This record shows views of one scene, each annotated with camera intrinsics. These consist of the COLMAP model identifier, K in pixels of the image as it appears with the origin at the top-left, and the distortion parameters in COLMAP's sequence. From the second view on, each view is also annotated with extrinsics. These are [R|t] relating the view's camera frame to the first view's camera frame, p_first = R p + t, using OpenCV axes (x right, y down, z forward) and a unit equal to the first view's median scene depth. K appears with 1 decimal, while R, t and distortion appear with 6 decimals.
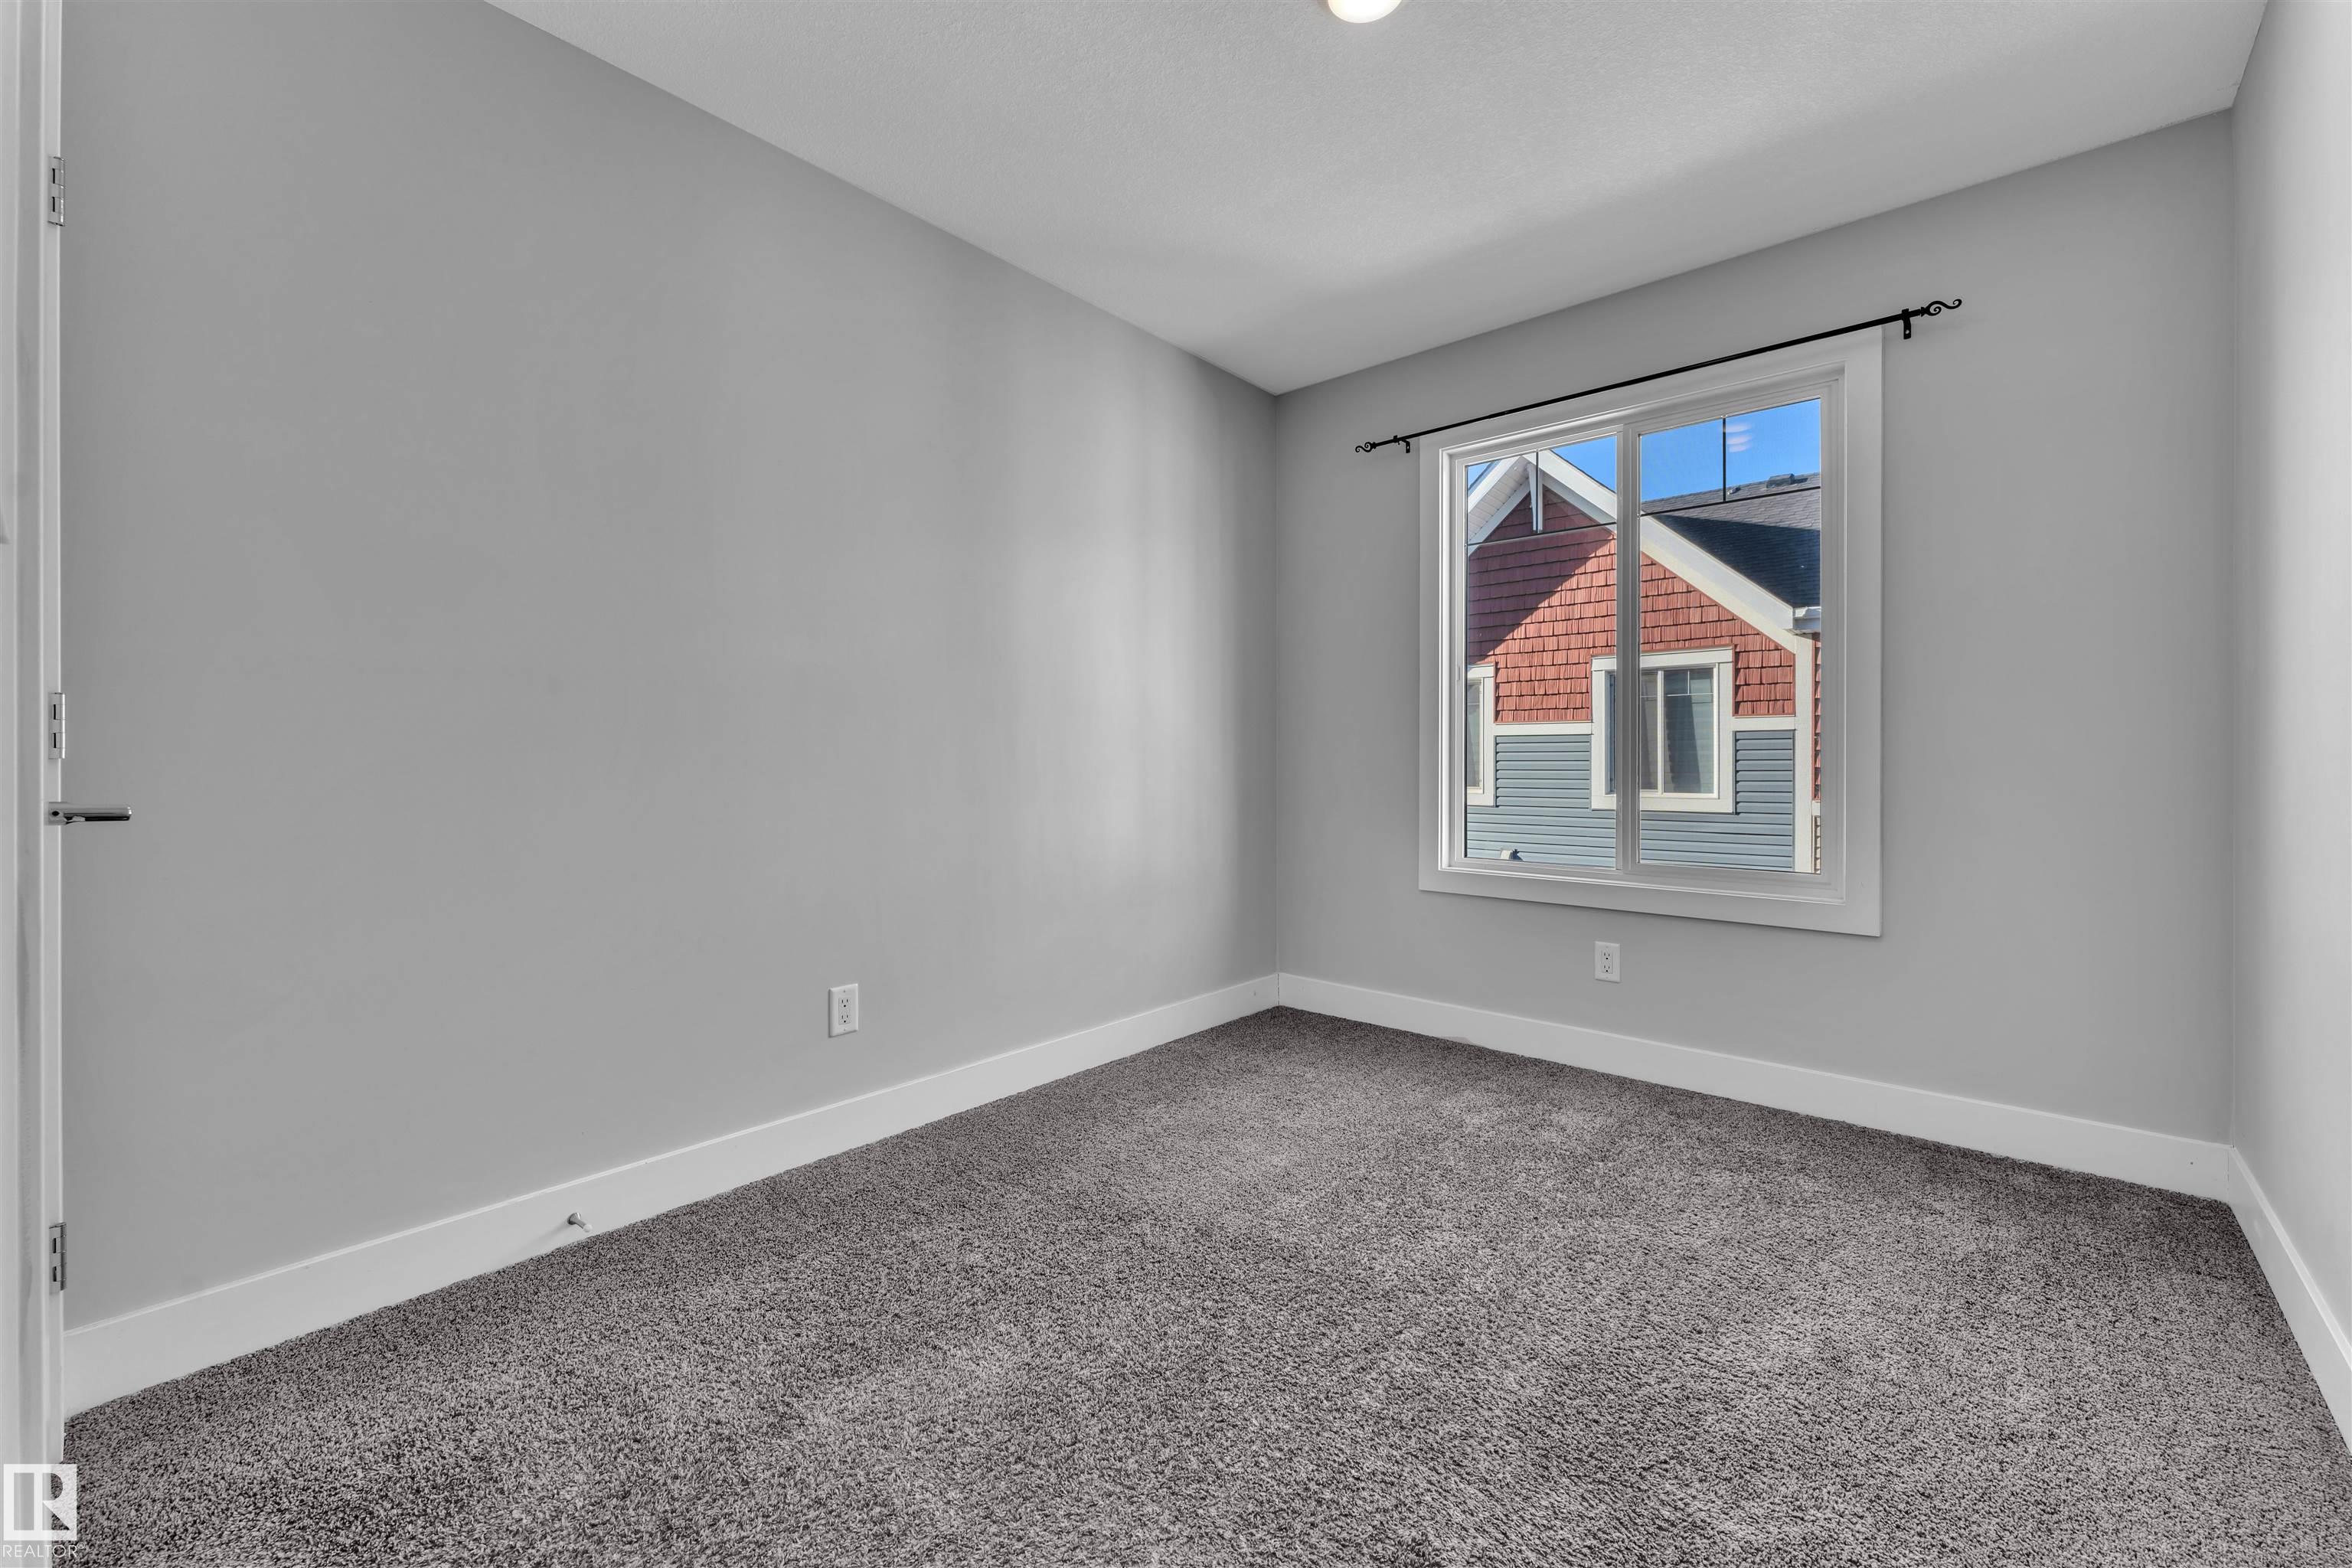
lens RADIAL K [[945.2, 0, 1175.2], [0, 945.2, 757.0], [0, 0, 1]] dist [-0.000978, -0.000121]
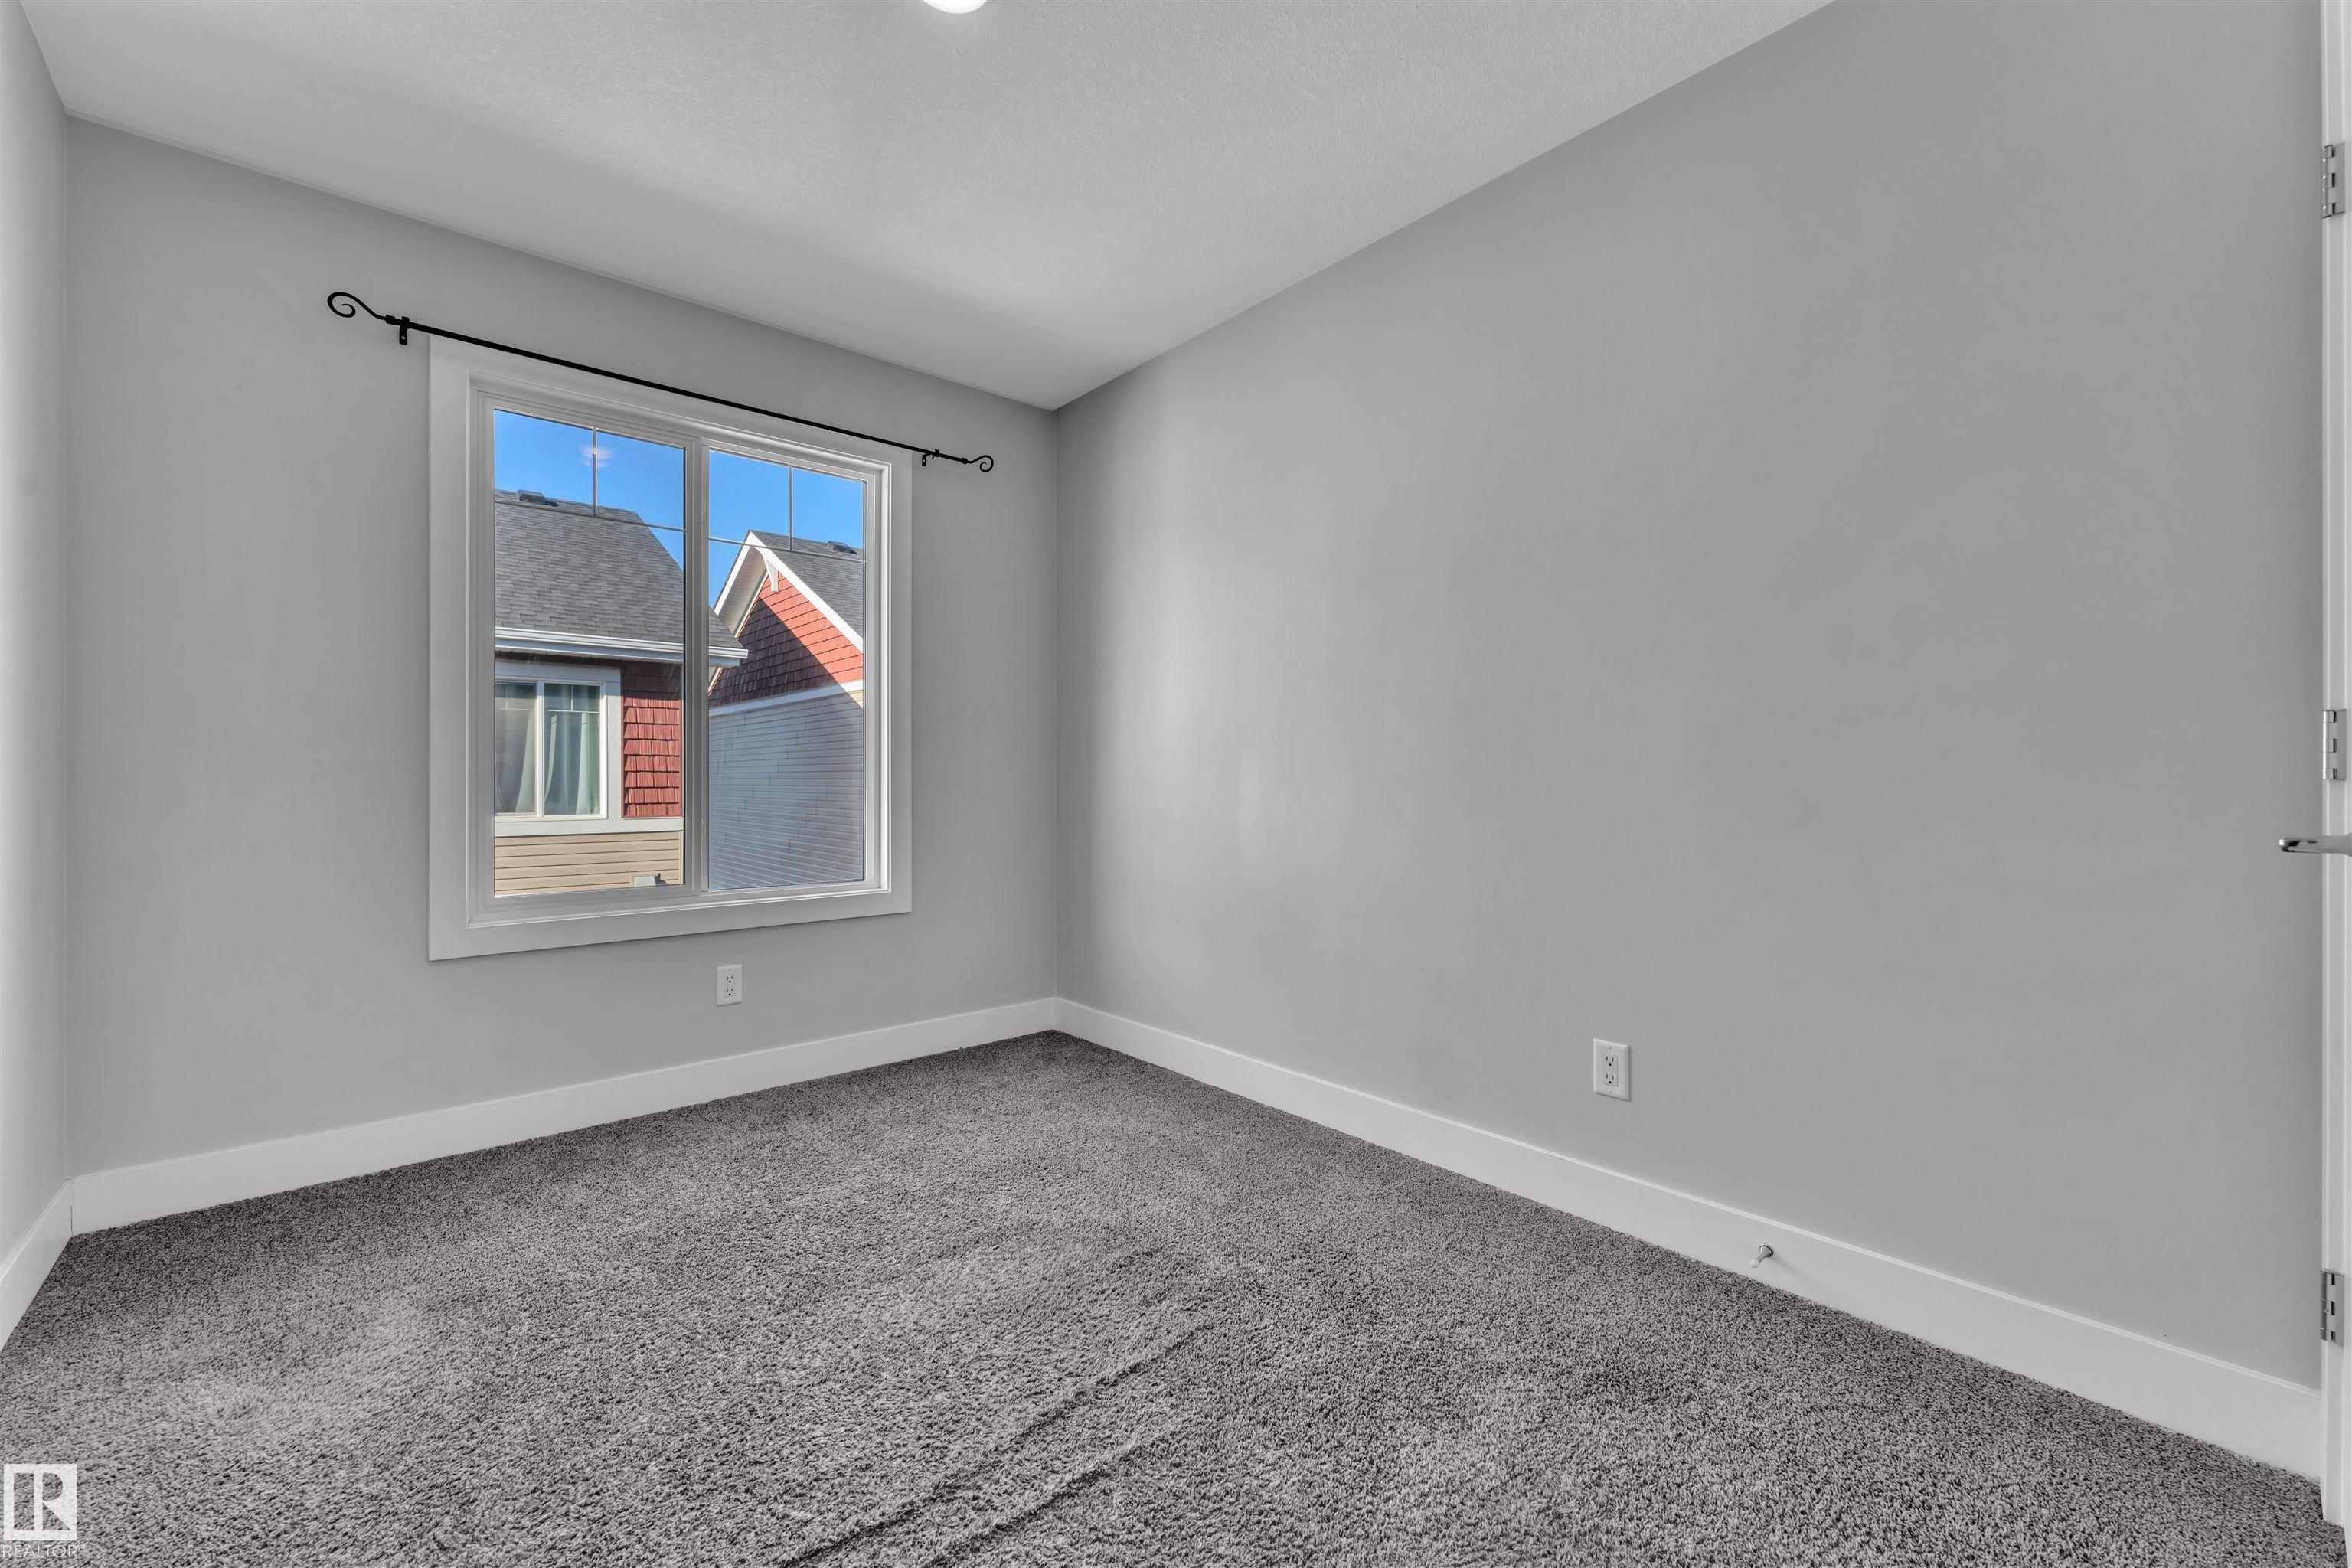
lens RADIAL K [[947.6, 0, 1169.5], [0, 947.6, 784.5], [0, 0, 1]] dist [-0.000568, -0.000068]
pose [[0.126647, -0.011270, 0.991884, -0.440834], [-0.001498, 0.999932, 0.011553, -0.004810], [-0.991947, -0.002949, 0.126622, 0.396282]]
